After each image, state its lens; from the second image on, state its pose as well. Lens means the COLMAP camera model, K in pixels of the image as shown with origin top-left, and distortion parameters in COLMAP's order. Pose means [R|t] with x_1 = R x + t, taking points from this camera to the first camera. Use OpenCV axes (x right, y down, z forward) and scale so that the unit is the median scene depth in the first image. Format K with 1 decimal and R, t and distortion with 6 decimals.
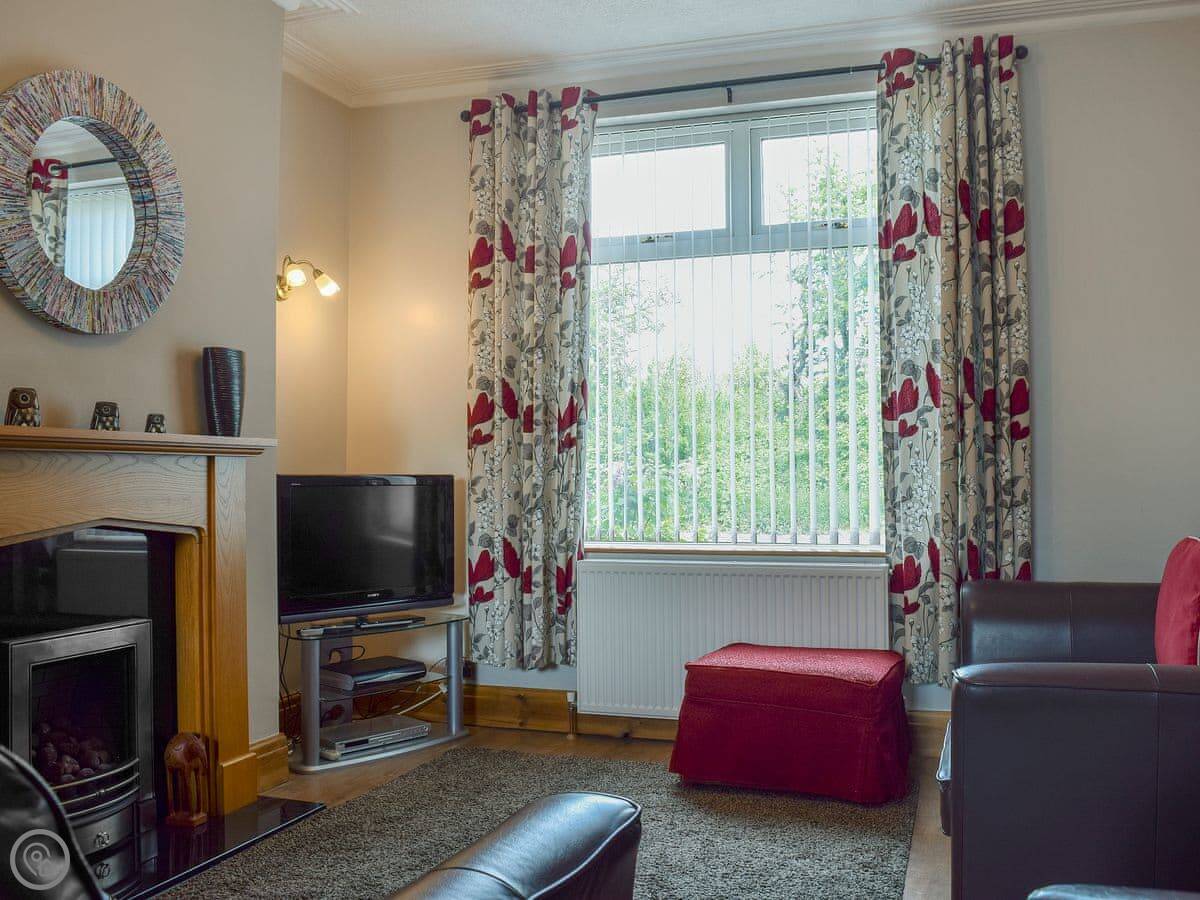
lens RADIAL K [[1157.0, 0, 596.1], [0, 1157.0, 453.4], [0, 0, 1]] dist [-0.096287, 0.000000]
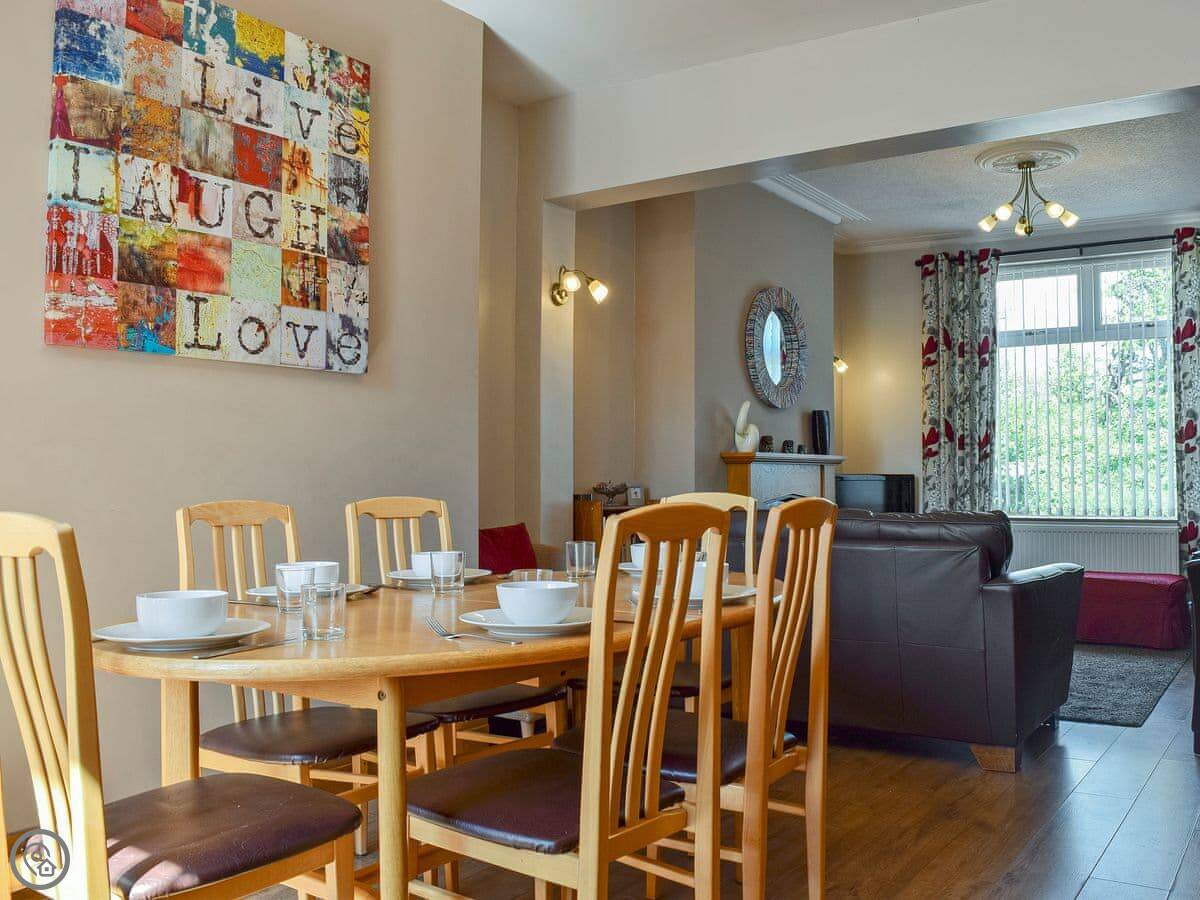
lens RADIAL K [[1157.0, 0, 602.7], [0, 1157.0, 452.5], [0, 0, 1]] dist [-0.096287, 0.000000]
pose [[0.968445, -0.001500, -0.249224, -0.150125], [0.001268, 0.999999, -0.001088, -0.013180], [0.249226, 0.000737, 0.968445, -0.794235]]
